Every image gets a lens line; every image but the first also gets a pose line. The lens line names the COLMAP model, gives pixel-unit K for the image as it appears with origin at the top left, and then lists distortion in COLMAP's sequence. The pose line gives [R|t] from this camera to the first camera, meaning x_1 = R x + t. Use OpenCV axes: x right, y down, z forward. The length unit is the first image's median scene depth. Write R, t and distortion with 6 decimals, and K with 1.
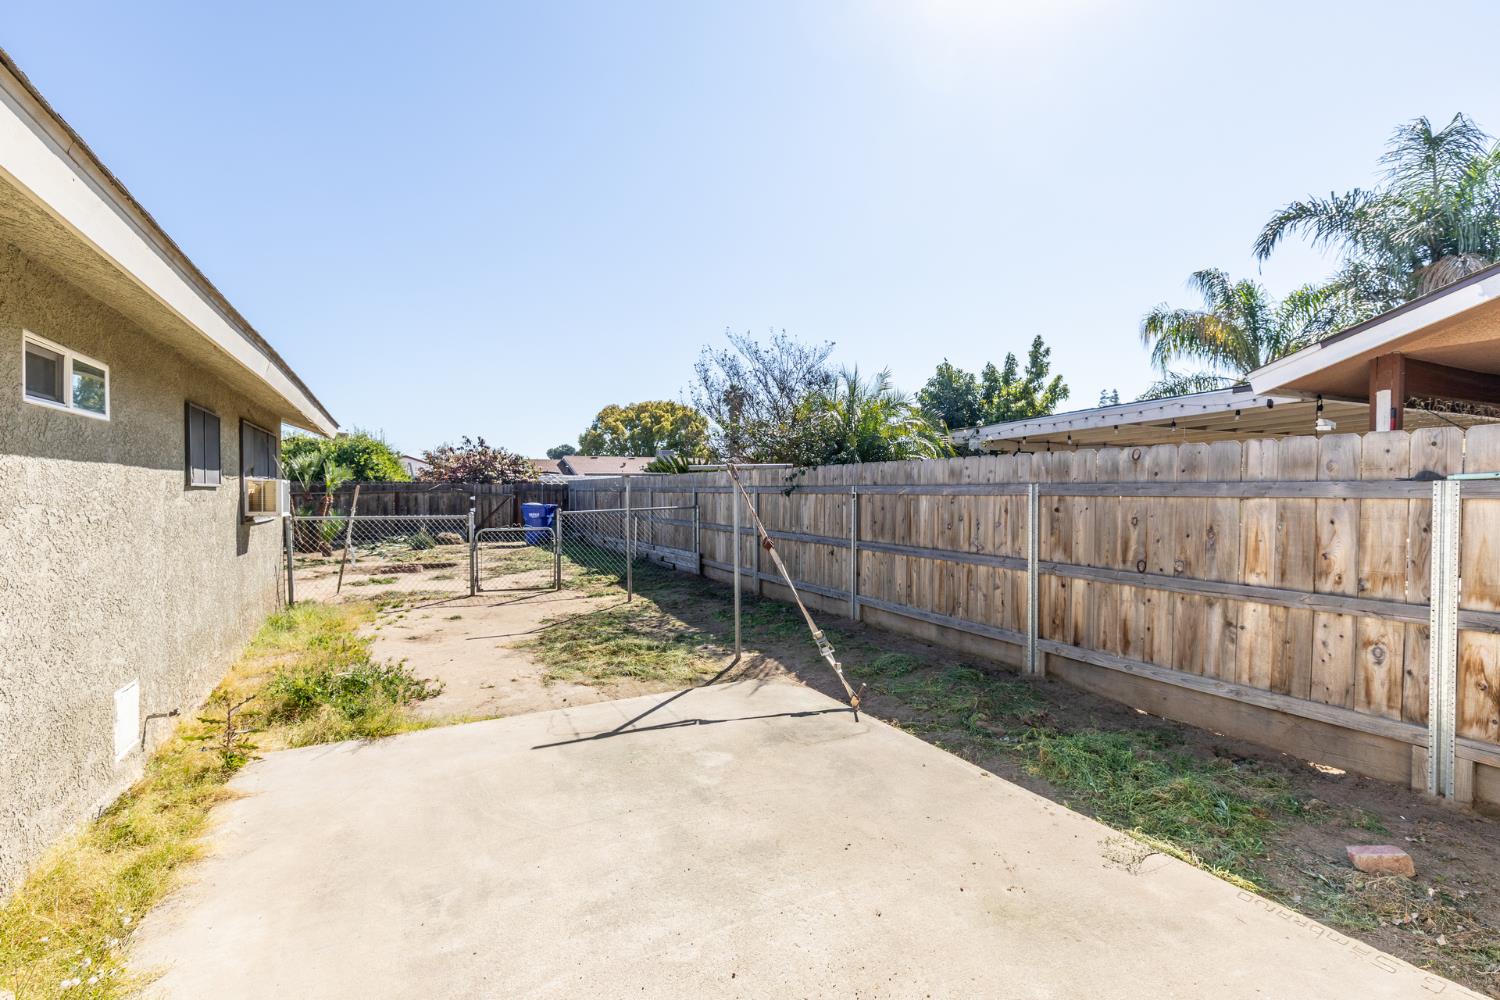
lens RADIAL K [[669.3, 0, 750.0], [0, 669.3, 500.0], [0, 0, 1]] dist [0.002240, 0.000232]
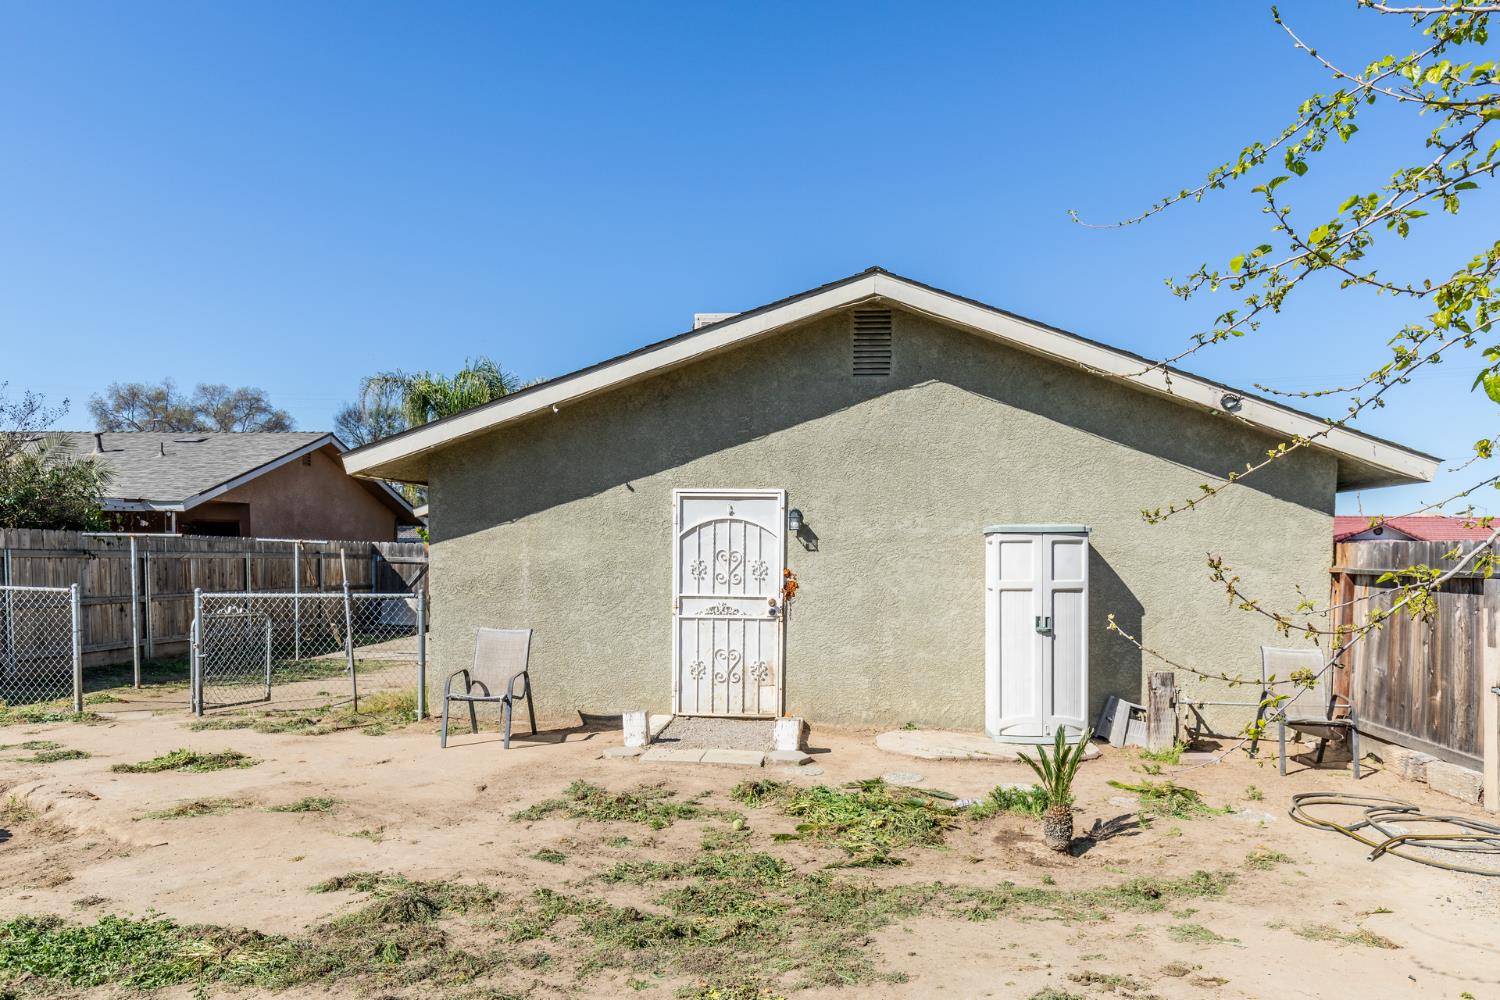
lens RADIAL K [[1025.6, 0, 766.1], [0, 1025.6, 619.8], [0, 0, 1]] dist [-0.006931, -0.003193]
pose [[-0.854082, -0.036393, 0.518864, -2.143368], [0.001267, 0.997401, 0.072044, -0.035351], [-0.520137, 0.062189, -0.851816, 2.377353]]
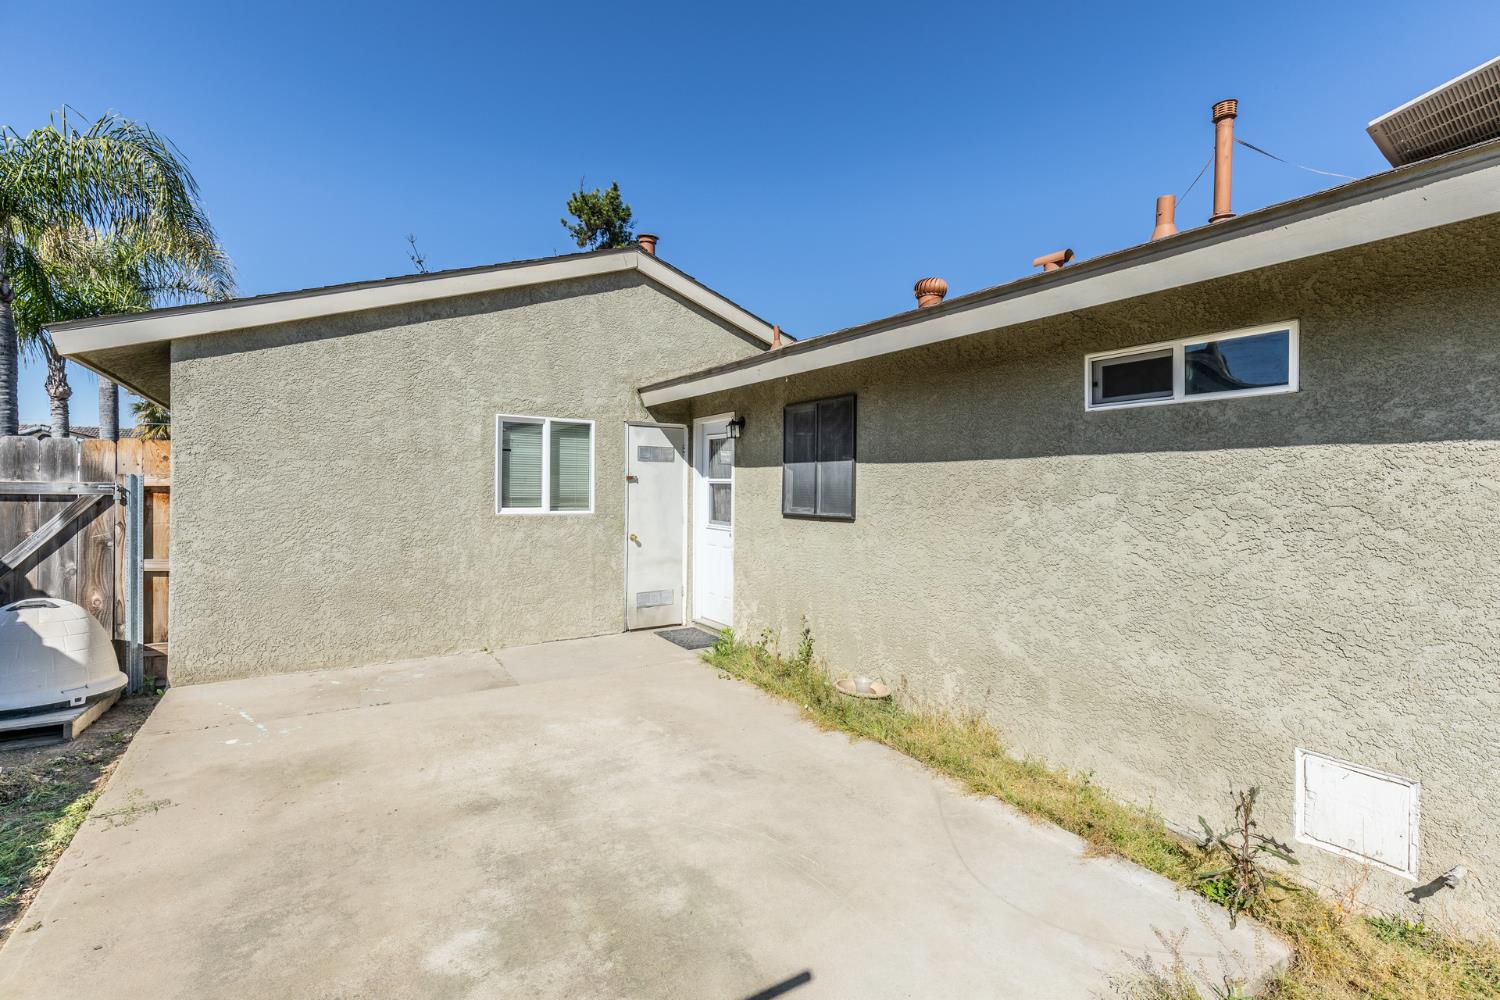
lens RADIAL K [[677.9, 0, 760.4], [0, 677.9, 491.6], [0, 0, 1]] dist [0.001970, 0.000513]
pose [[-0.994782, -0.004260, -0.101935, -0.144159], [-0.006622, 0.999717, 0.022845, -0.009023], [0.101809, 0.023401, -0.994529, 0.938776]]
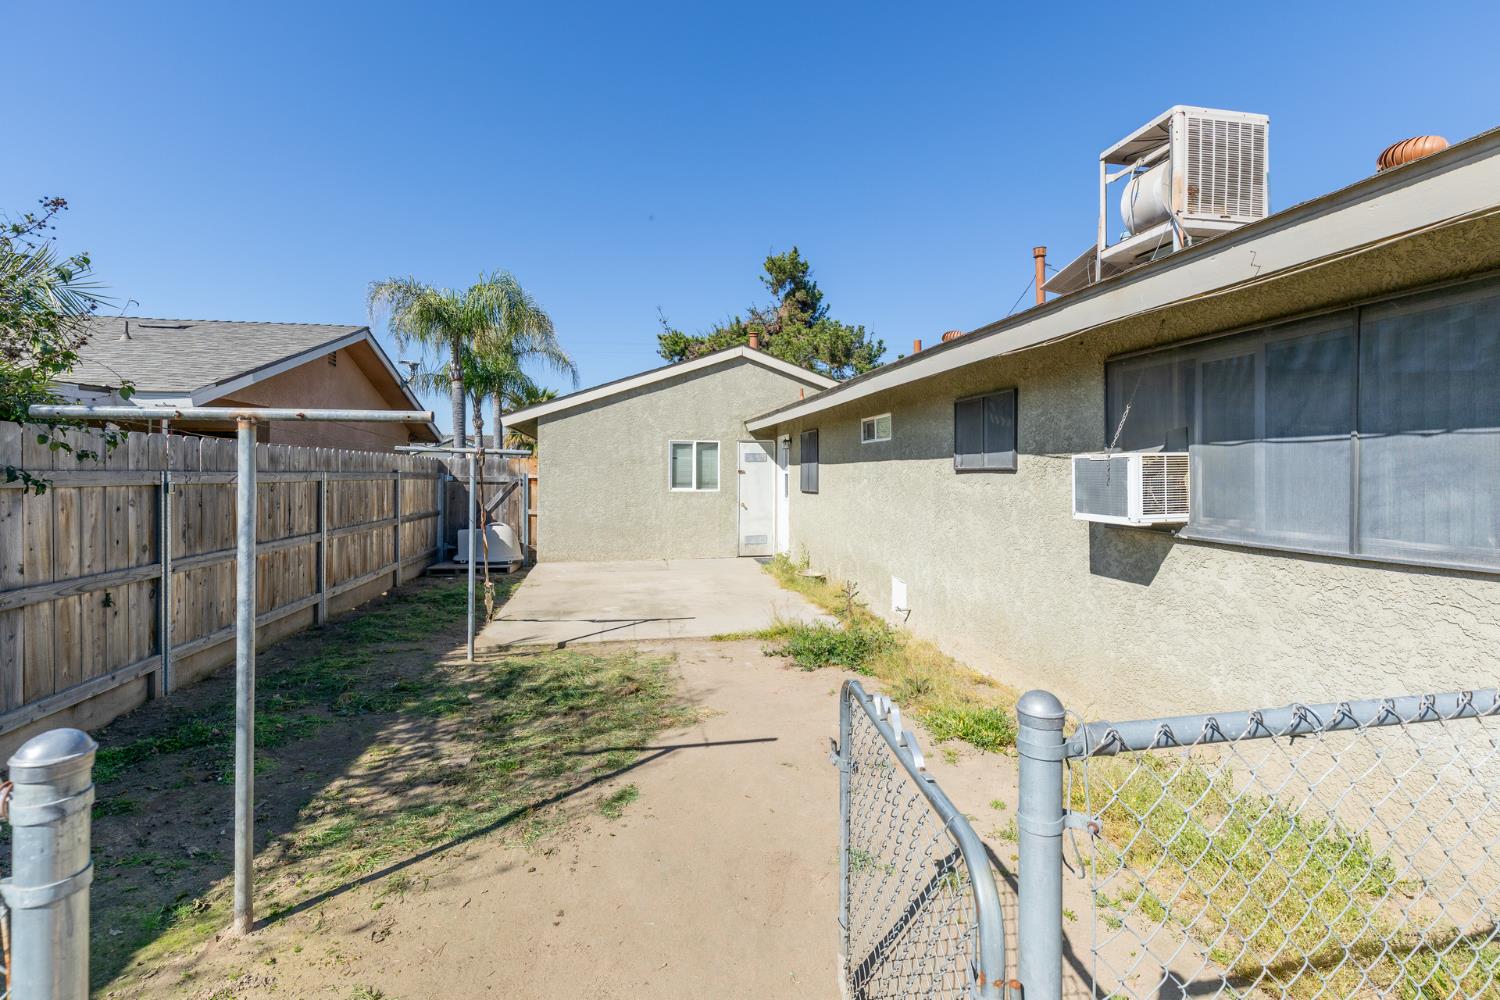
lens RADIAL K [[684.8, 0, 756.0], [0, 684.8, 468.1], [0, 0, 1]] dist [0.002905, 0.000436]
pose [[-0.960797, 0.007234, 0.277157, -0.619302], [0.009672, 0.999926, 0.007433, -0.027912], [-0.277083, 0.009822, -0.960796, 1.691106]]
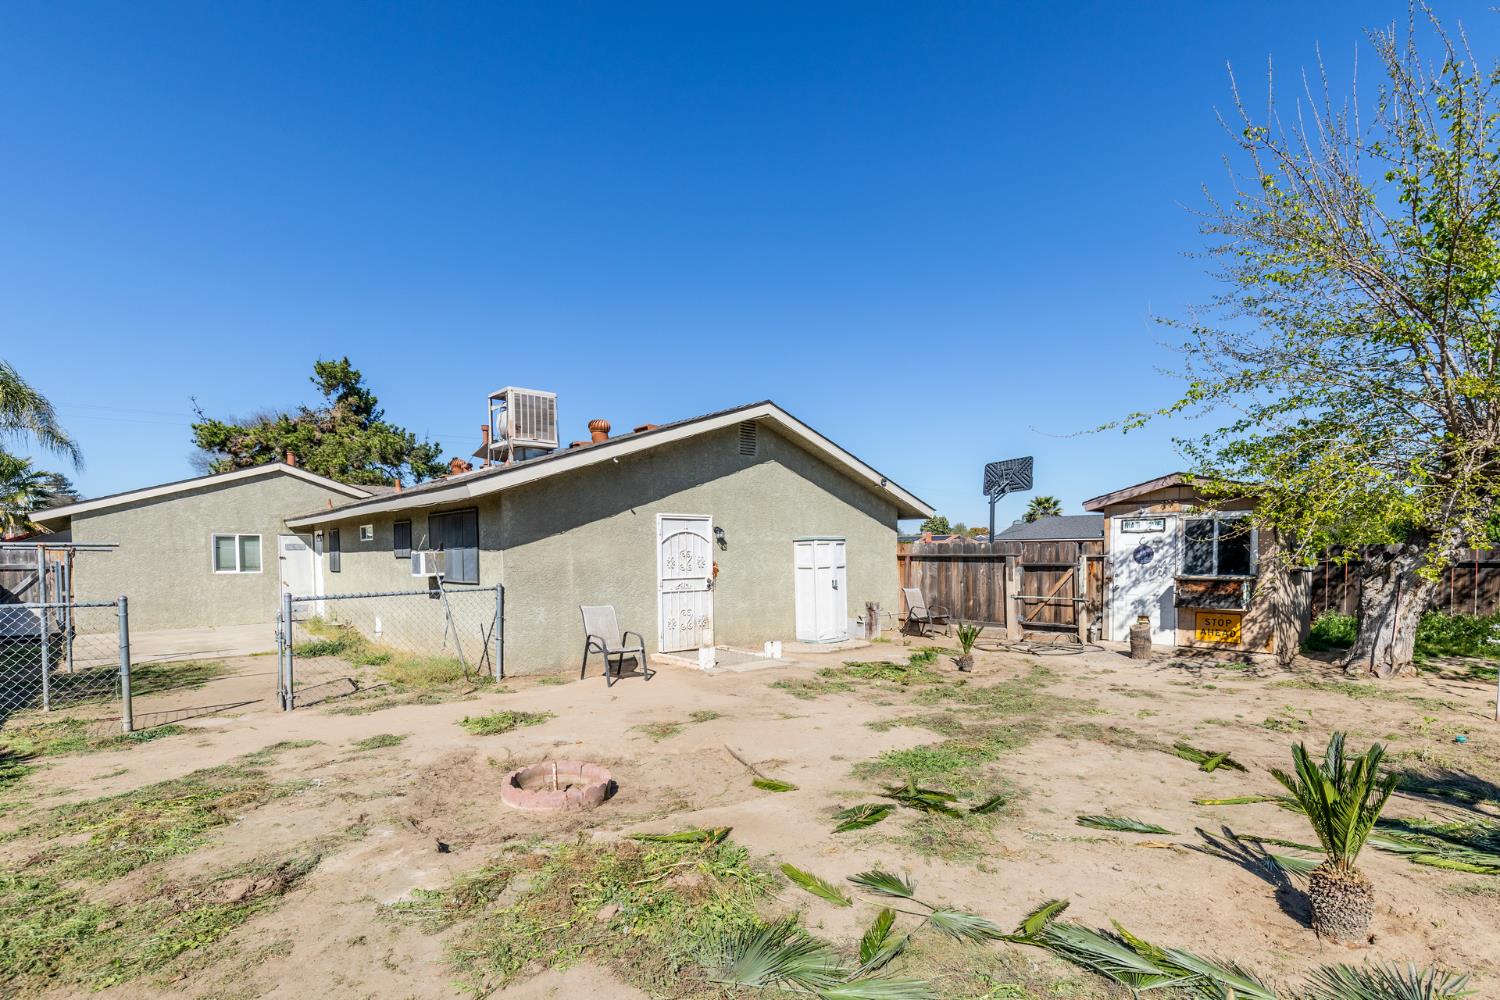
lens RADIAL K [[690.2, 0, 753.1], [0, 690.2, 574.7], [0, 0, 1]] dist [0.012737, -0.000108]
pose [[-0.966800, 0.021468, -0.254631, -1.077874], [0.009293, 0.998760, 0.048918, -0.050691], [0.255365, 0.044928, -0.965800, 2.791553]]
